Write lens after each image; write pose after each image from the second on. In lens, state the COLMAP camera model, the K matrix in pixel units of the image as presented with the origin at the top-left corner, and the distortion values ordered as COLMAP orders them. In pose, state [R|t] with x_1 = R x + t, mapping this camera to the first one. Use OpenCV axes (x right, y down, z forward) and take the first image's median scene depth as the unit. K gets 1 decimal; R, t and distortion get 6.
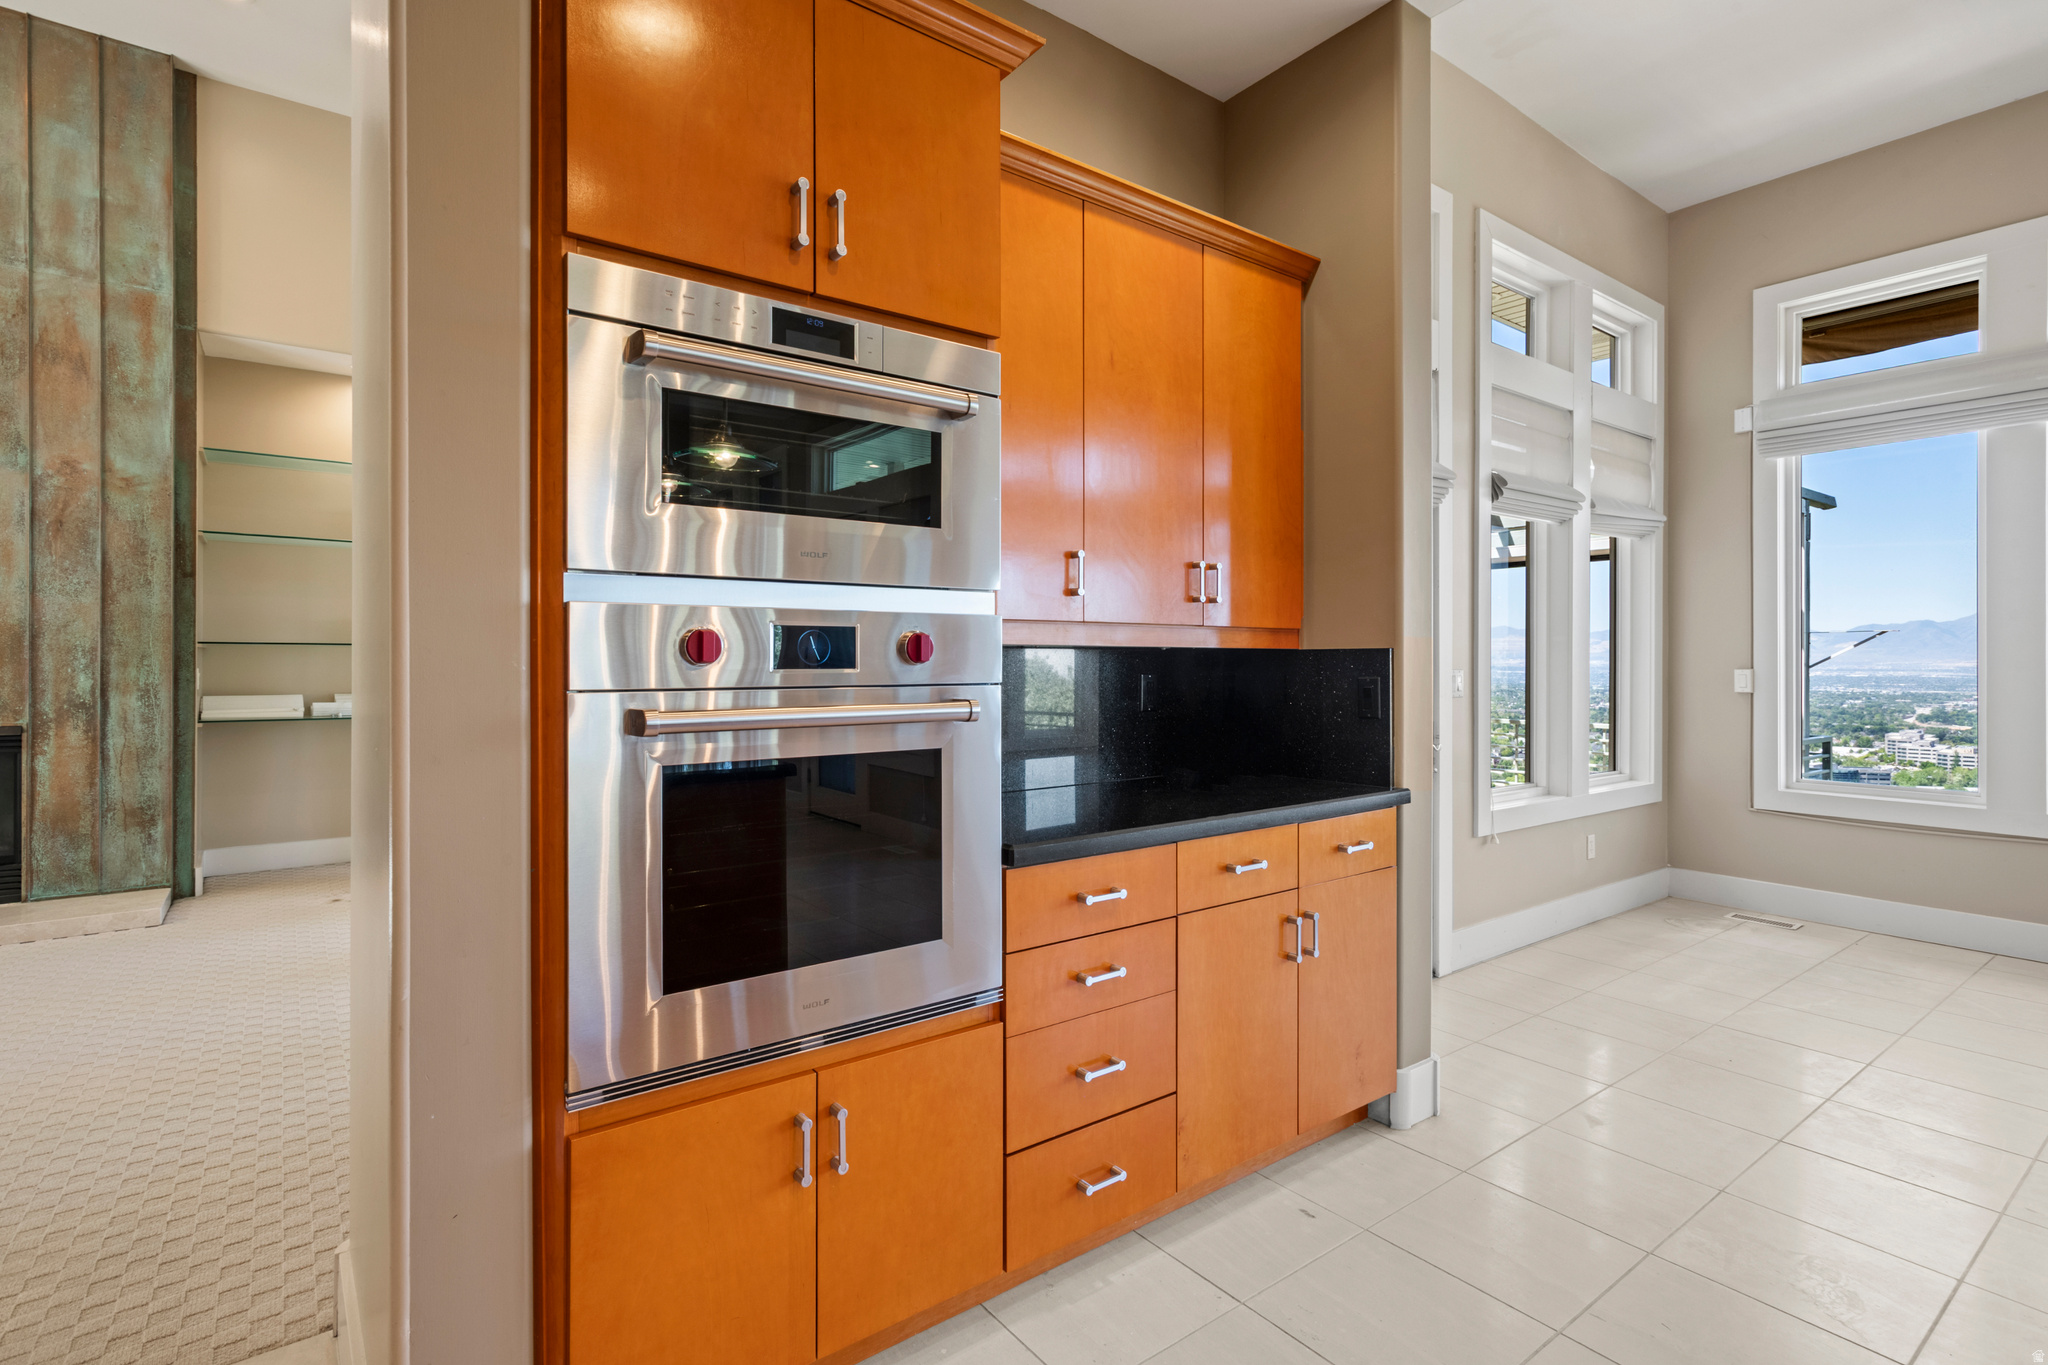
lens RADIAL K [[983.1, 0, 1017.1], [0, 983.1, 670.5], [0, 0, 1]] dist [0.002208, 0.001085]
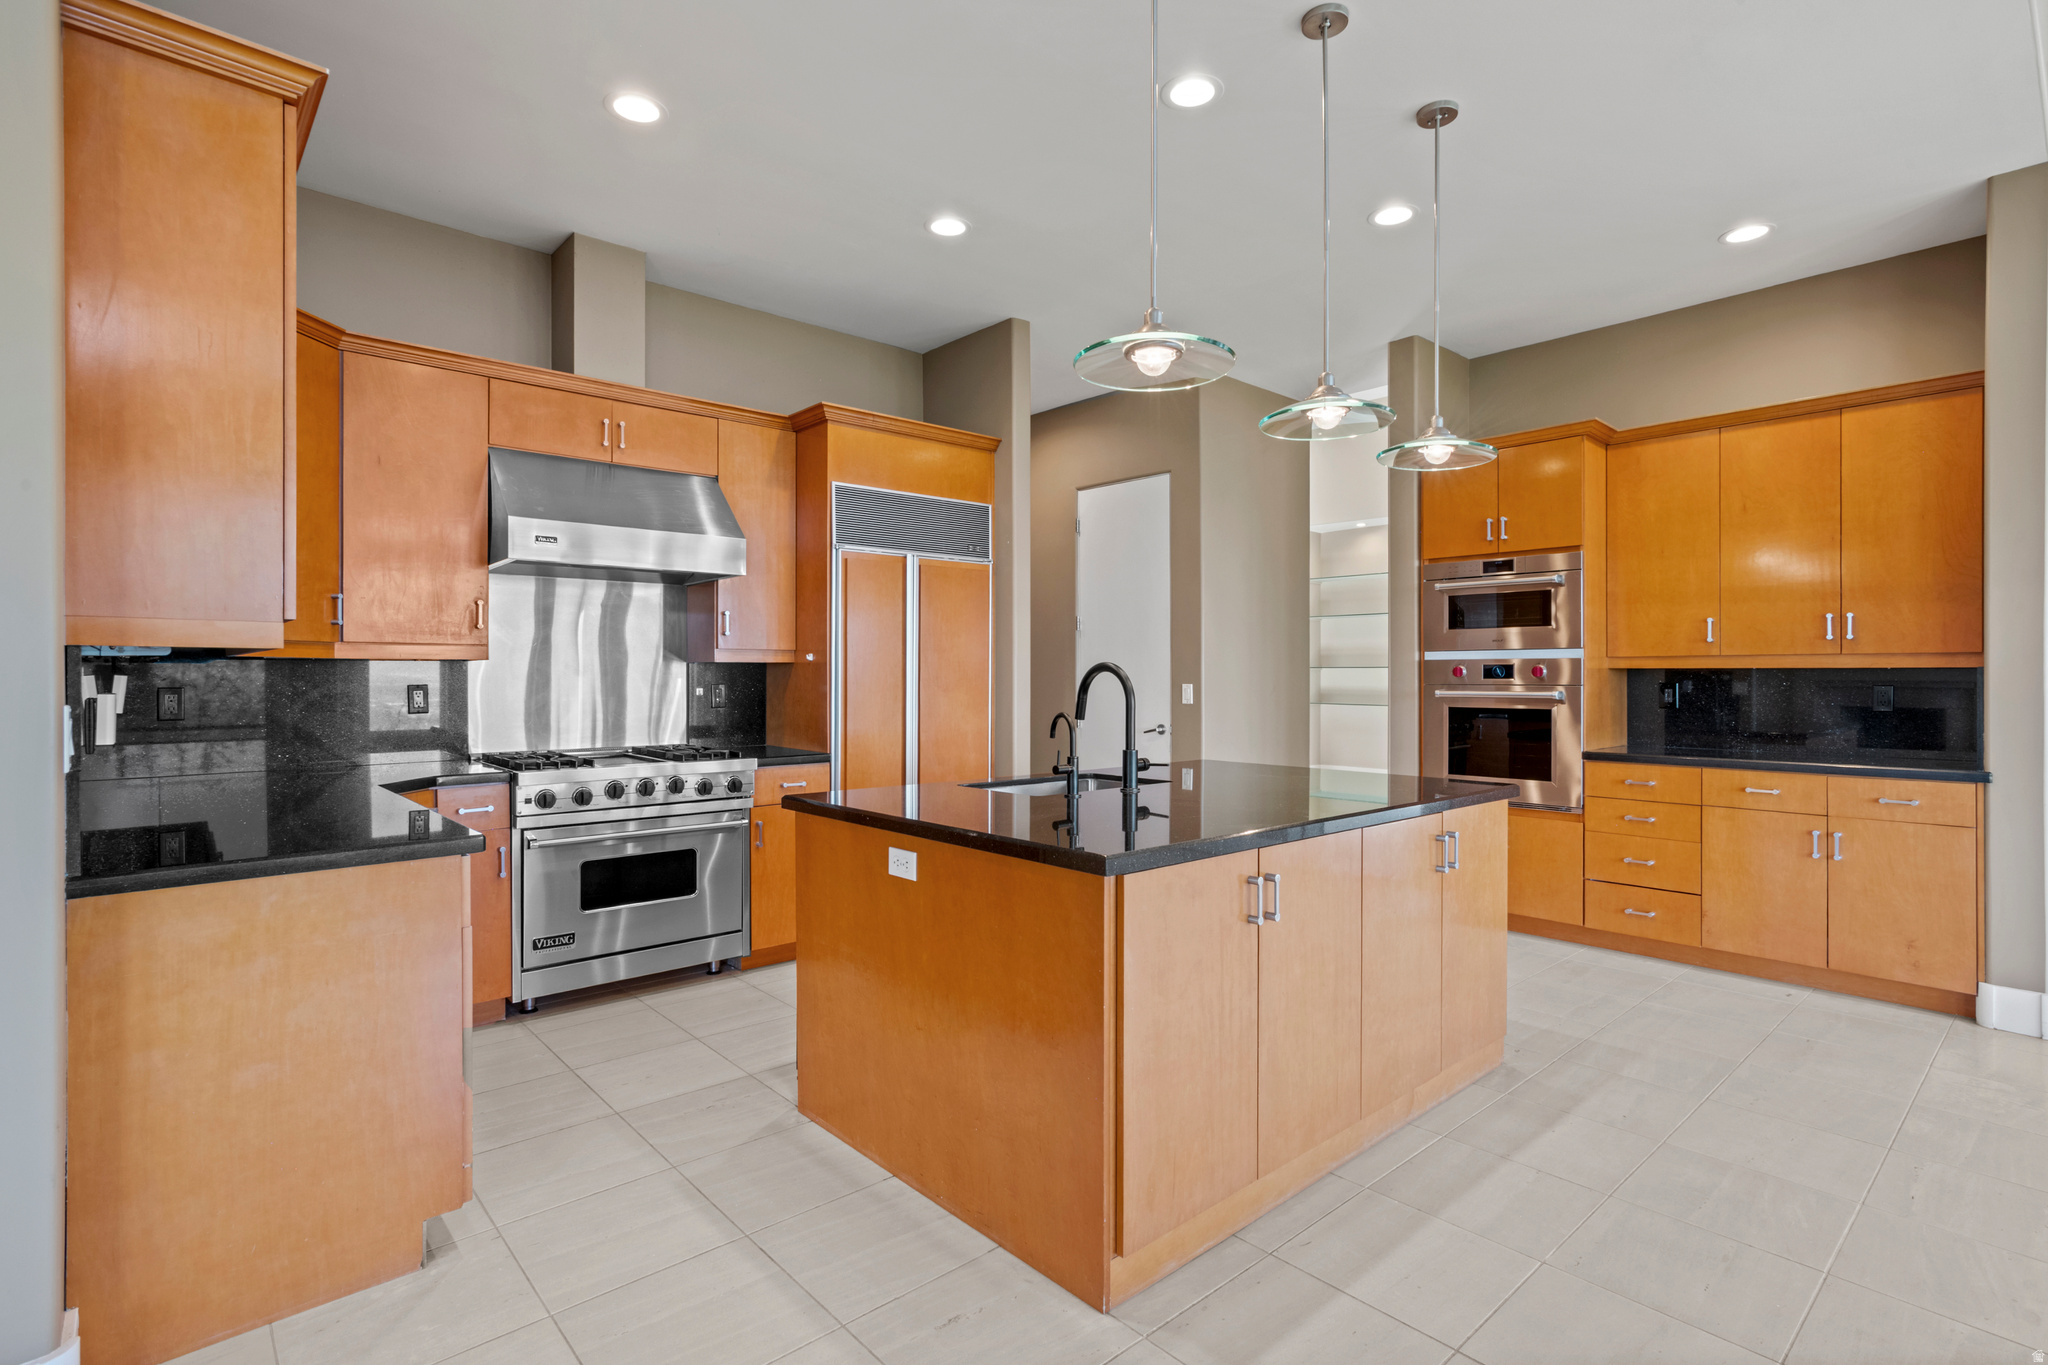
lens RADIAL K [[983.1, 0, 1017.1], [0, 983.1, 670.5], [0, 0, 1]] dist [0.002208, 0.001085]
pose [[0.080822, -0.002787, -0.996725, 2.332019], [-0.007703, 0.999964, -0.003421, -0.004807], [0.996699, 0.007954, 0.080798, -0.607081]]
